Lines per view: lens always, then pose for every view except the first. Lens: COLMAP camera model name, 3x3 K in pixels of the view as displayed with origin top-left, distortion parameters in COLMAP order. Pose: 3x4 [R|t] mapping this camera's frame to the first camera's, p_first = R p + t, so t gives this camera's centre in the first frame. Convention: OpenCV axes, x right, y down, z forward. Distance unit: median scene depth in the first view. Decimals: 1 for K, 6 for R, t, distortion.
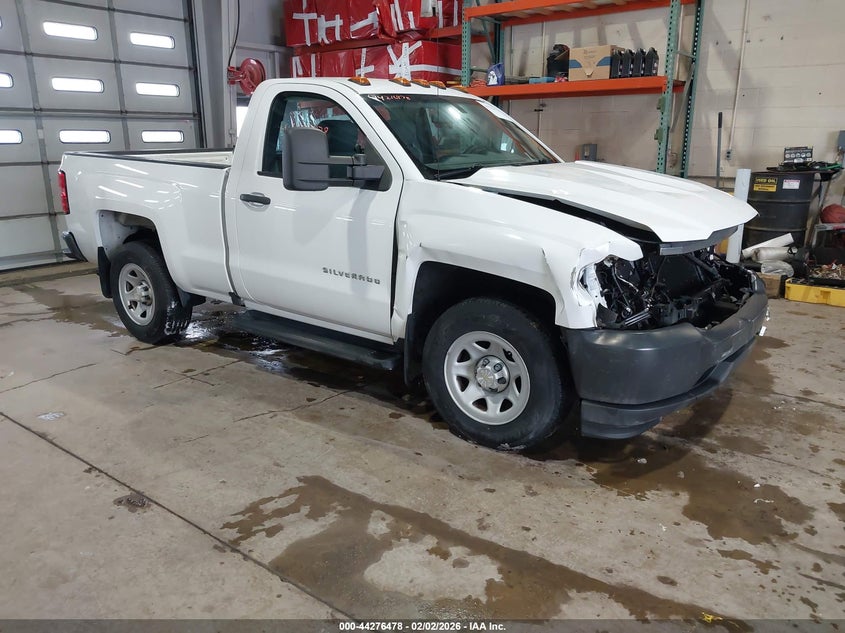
lens RADIAL K [[667.1, 0, 422.5], [0, 667.1, 316.5], [0, 0, 1]] dist [0.035335, -0.060716]
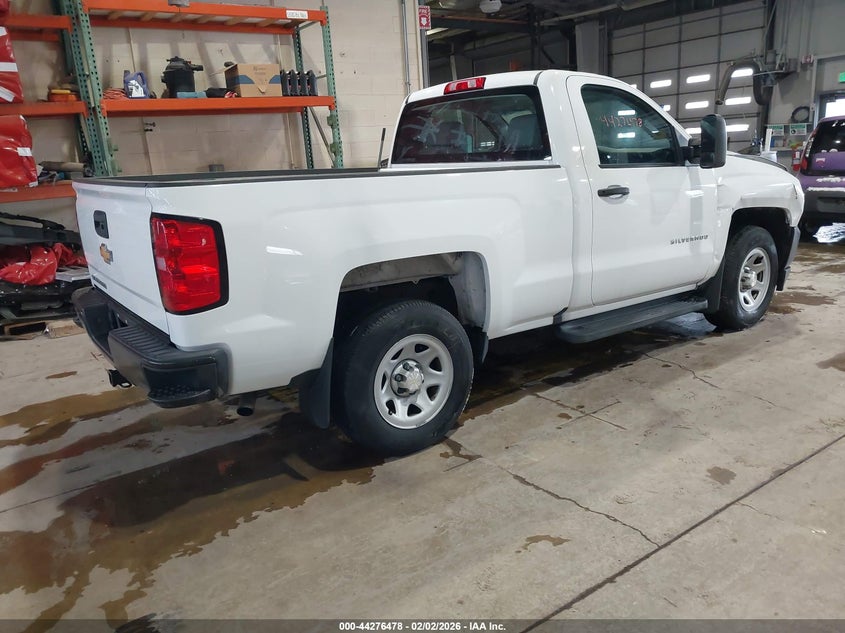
lens RADIAL K [[667.1, 0, 422.5], [0, 667.1, 316.5], [0, 0, 1]] dist [0.035335, -0.060716]
pose [[0.295263, -0.246669, 0.923025, -1.134751], [0.302487, 0.940534, 0.154586, -0.213701], [-0.906268, 0.233559, 0.352319, 0.851178]]
